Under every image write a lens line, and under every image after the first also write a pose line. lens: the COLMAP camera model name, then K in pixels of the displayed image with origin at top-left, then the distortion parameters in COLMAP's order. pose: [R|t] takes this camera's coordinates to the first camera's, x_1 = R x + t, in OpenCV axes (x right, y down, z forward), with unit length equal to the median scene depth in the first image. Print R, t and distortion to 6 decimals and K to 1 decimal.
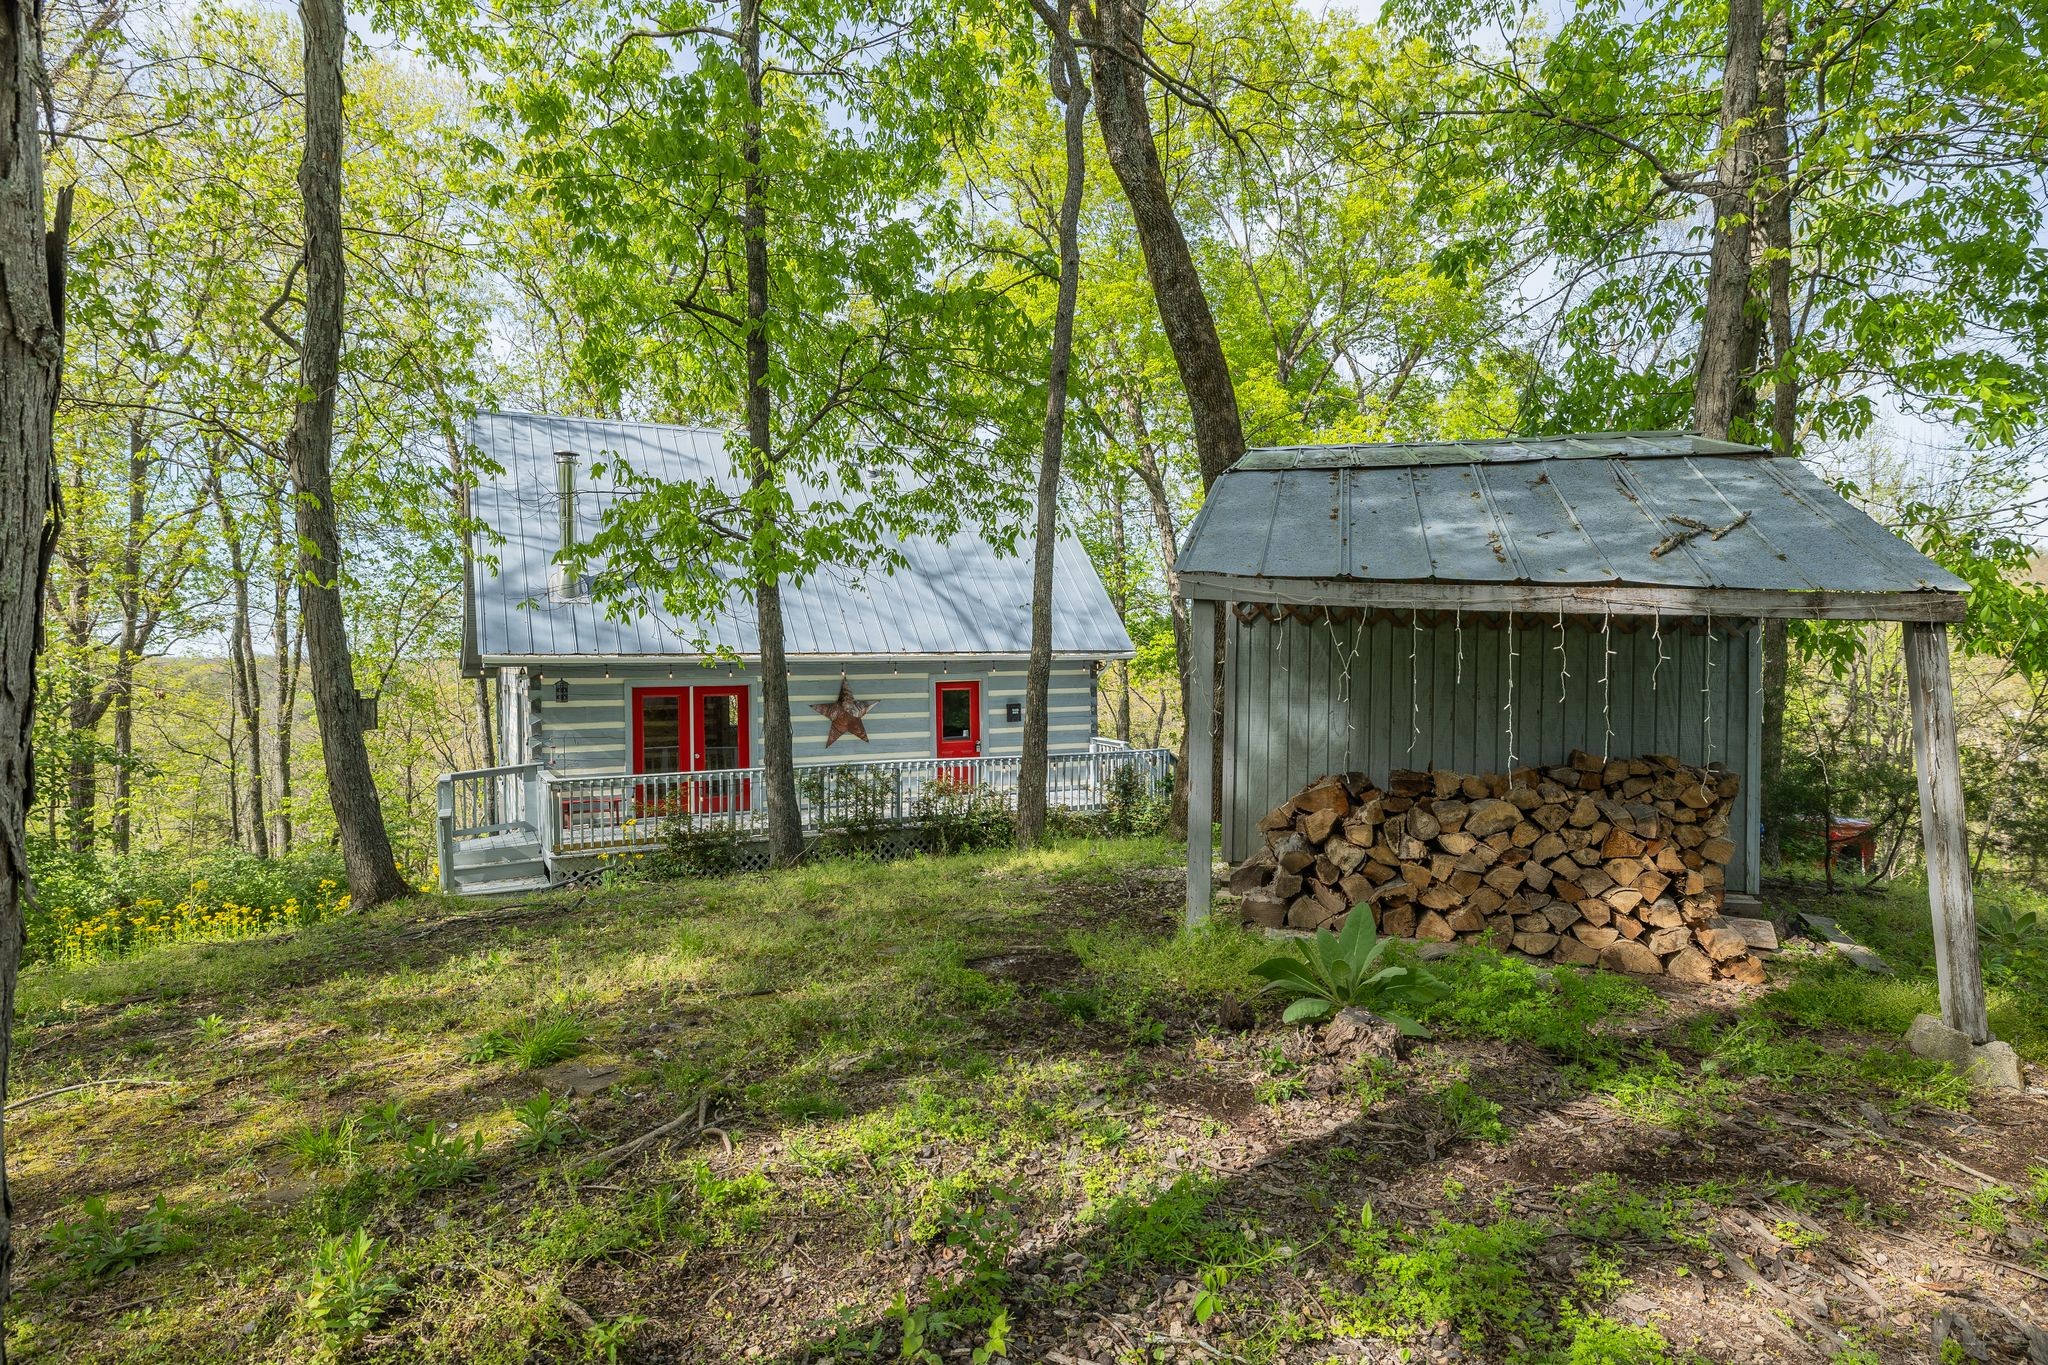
lens RADIAL K [[979.6, 0, 1023.2], [0, 979.6, 689.4], [0, 0, 1]] dist [-0.000747, -0.000350]
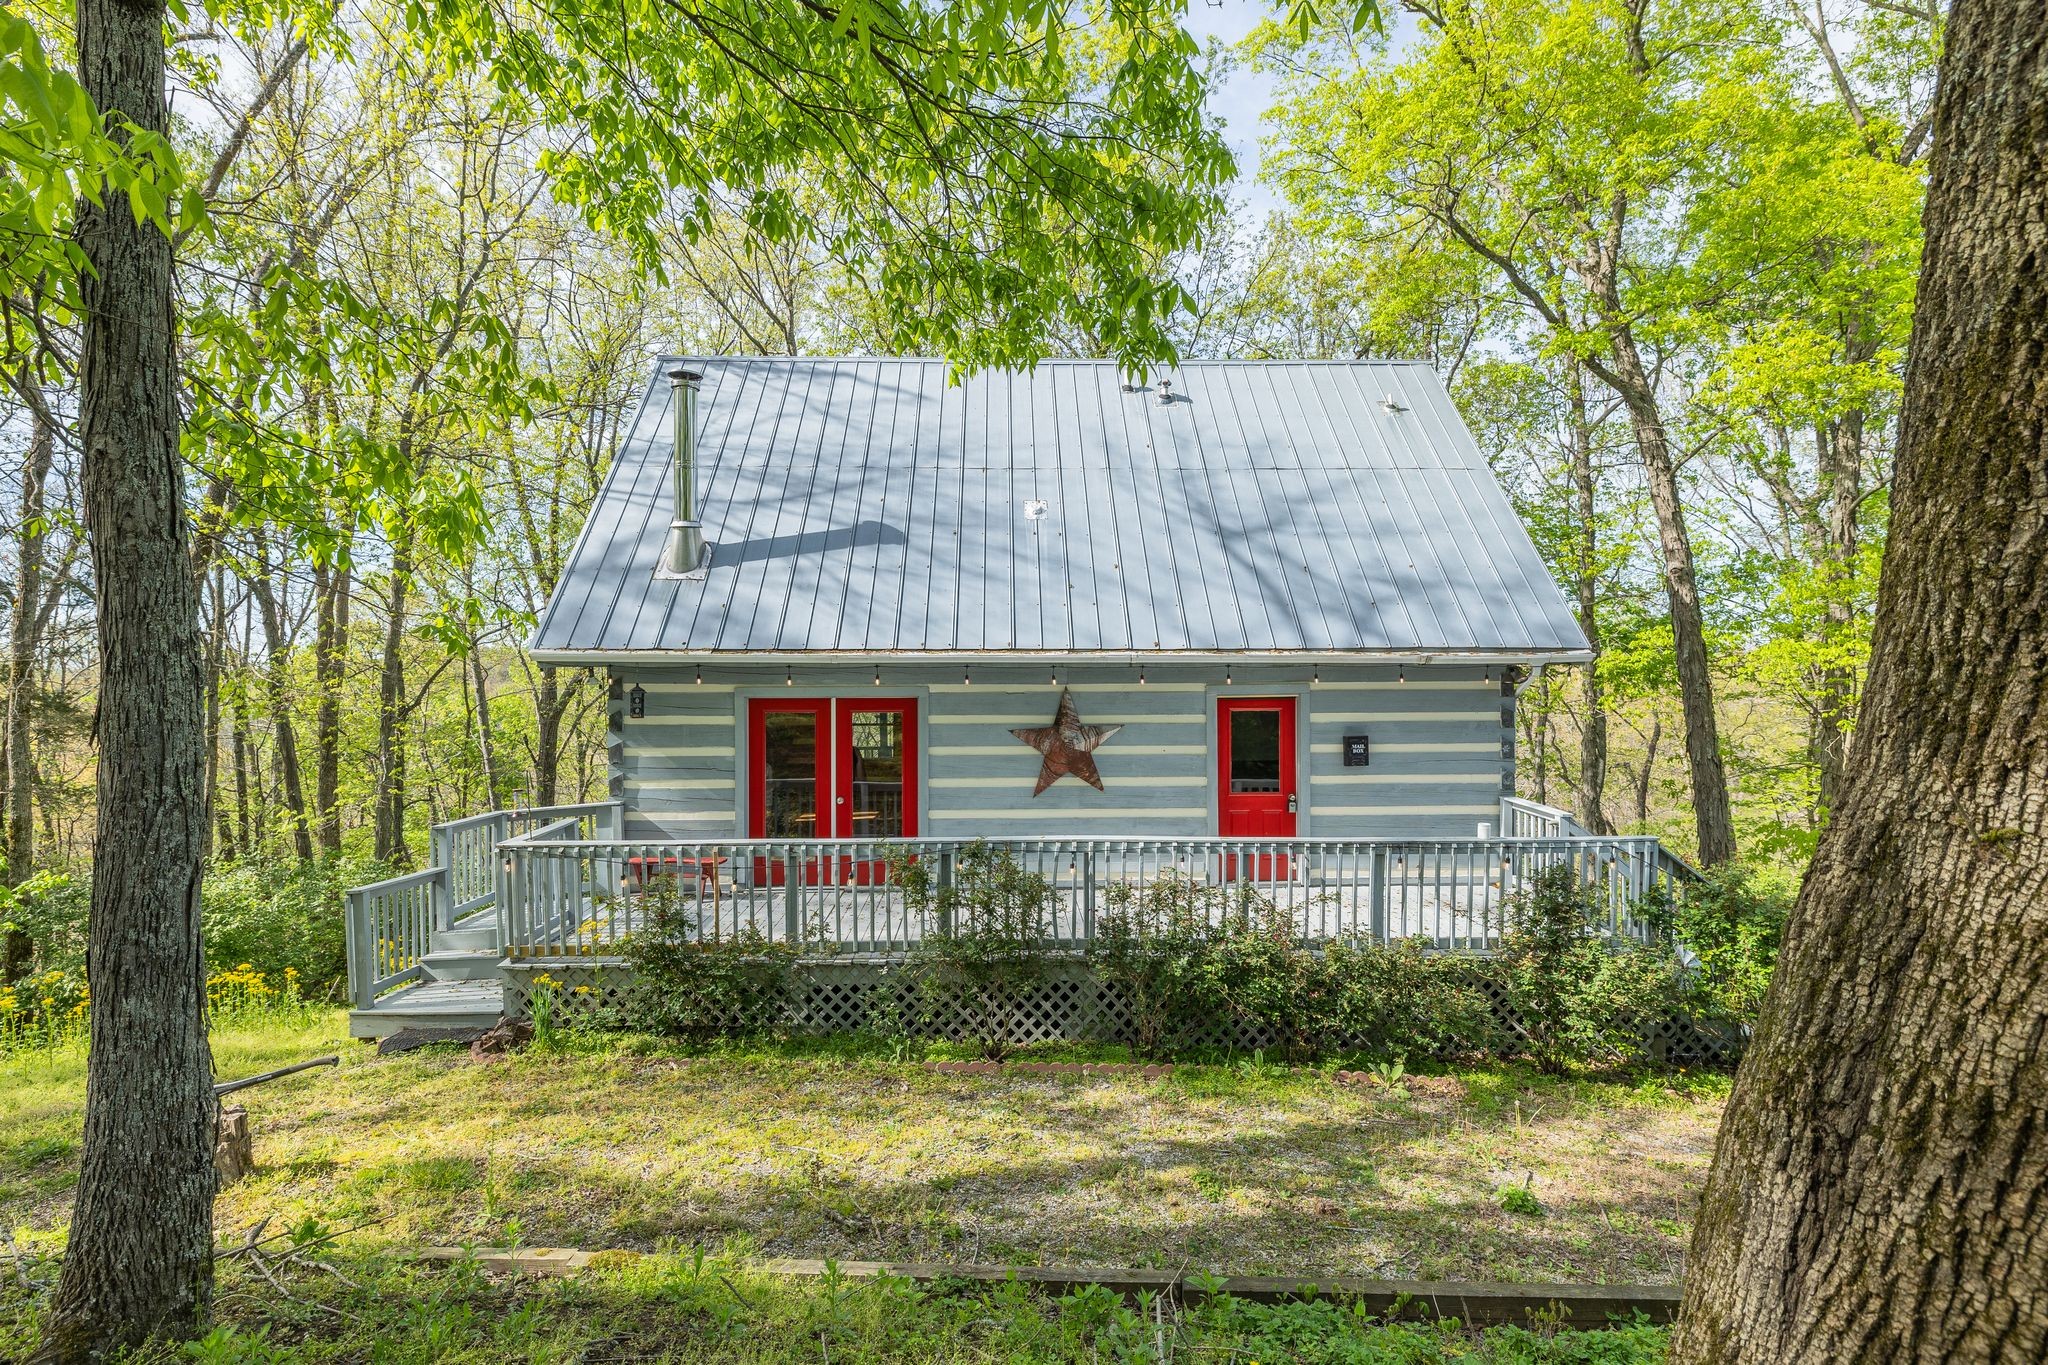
lens RADIAL K [[1000.2, 0, 1024.9], [0, 1000.2, 682.2], [0, 0, 1]] dist [-0.002977, -0.000050]
pose [[0.911843, 0.011476, -0.410378, 0.061161], [-0.019086, 0.999713, -0.014451, -0.005984], [0.410095, 0.021009, 0.911801, 0.388309]]
